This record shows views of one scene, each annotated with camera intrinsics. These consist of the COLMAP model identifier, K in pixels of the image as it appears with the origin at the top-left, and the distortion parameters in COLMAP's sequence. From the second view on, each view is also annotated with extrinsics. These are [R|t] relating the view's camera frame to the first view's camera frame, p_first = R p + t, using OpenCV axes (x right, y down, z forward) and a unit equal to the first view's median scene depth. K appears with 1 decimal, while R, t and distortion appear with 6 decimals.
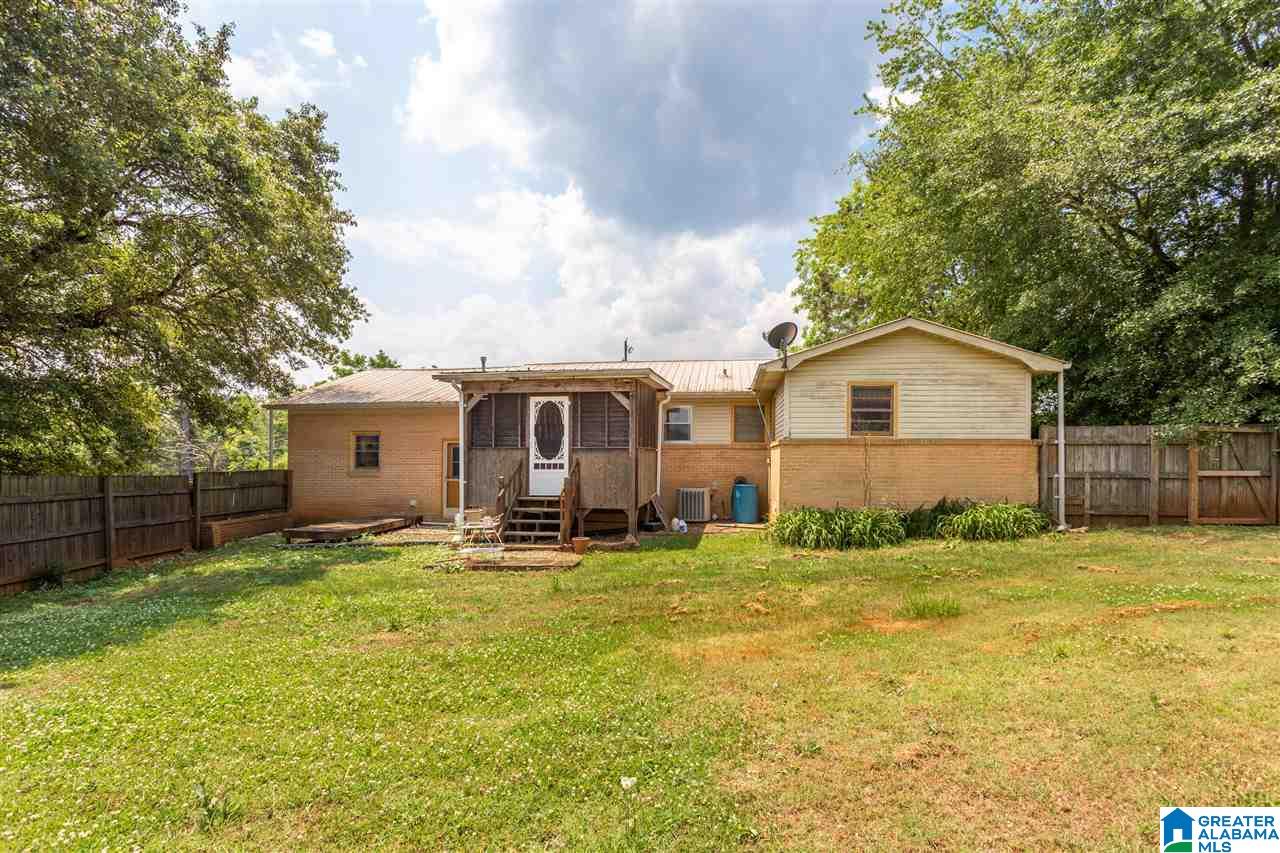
lens RADIAL K [[627.4, 0, 639.8], [0, 627.4, 457.0], [0, 0, 1]] dist [0.000291, 0.000811]
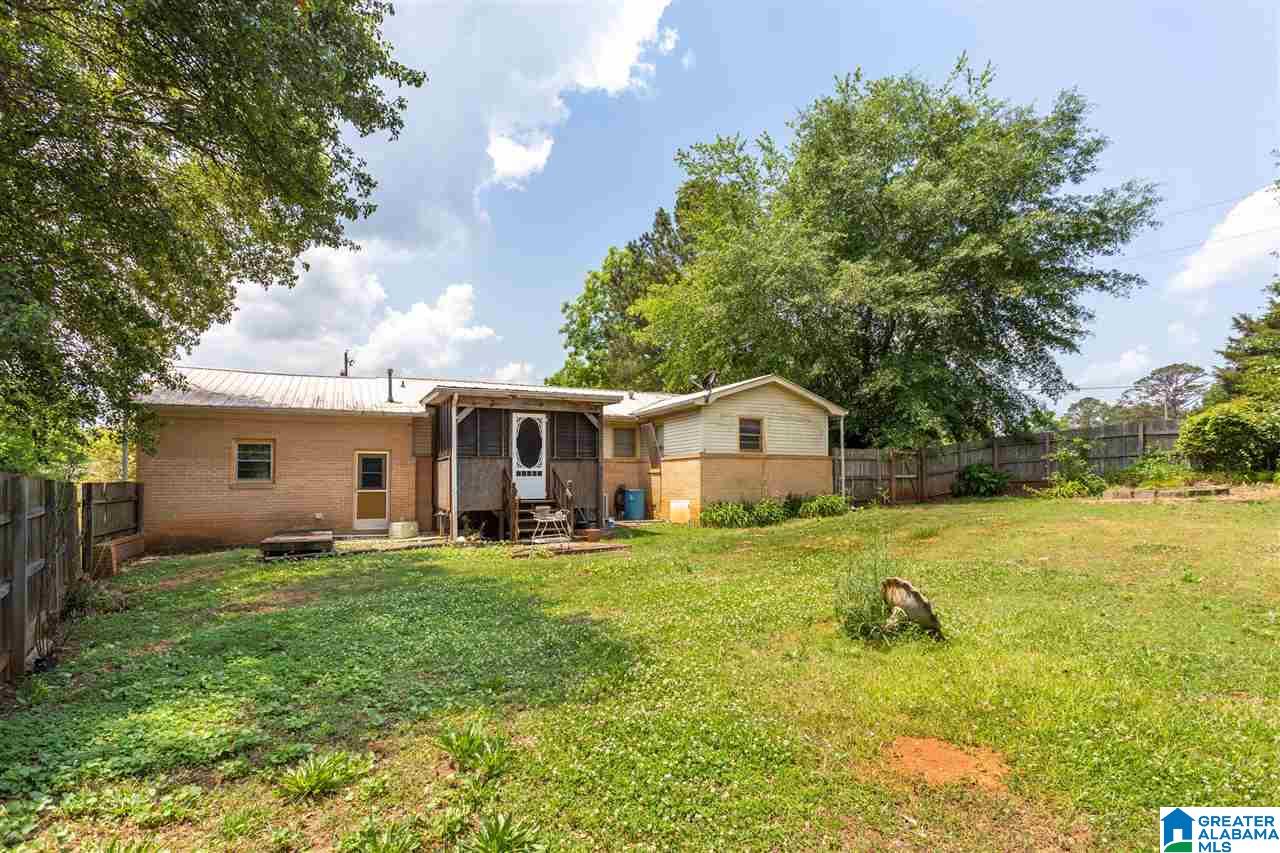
lens RADIAL K [[627.4, 0, 639.8], [0, 627.4, 457.0], [0, 0, 1]] dist [0.000291, 0.000811]
pose [[0.829556, 0.015004, 0.558222, -0.623683], [0.004797, 0.999411, -0.033990, 0.024582], [-0.558402, 0.030875, 0.828995, -0.073557]]
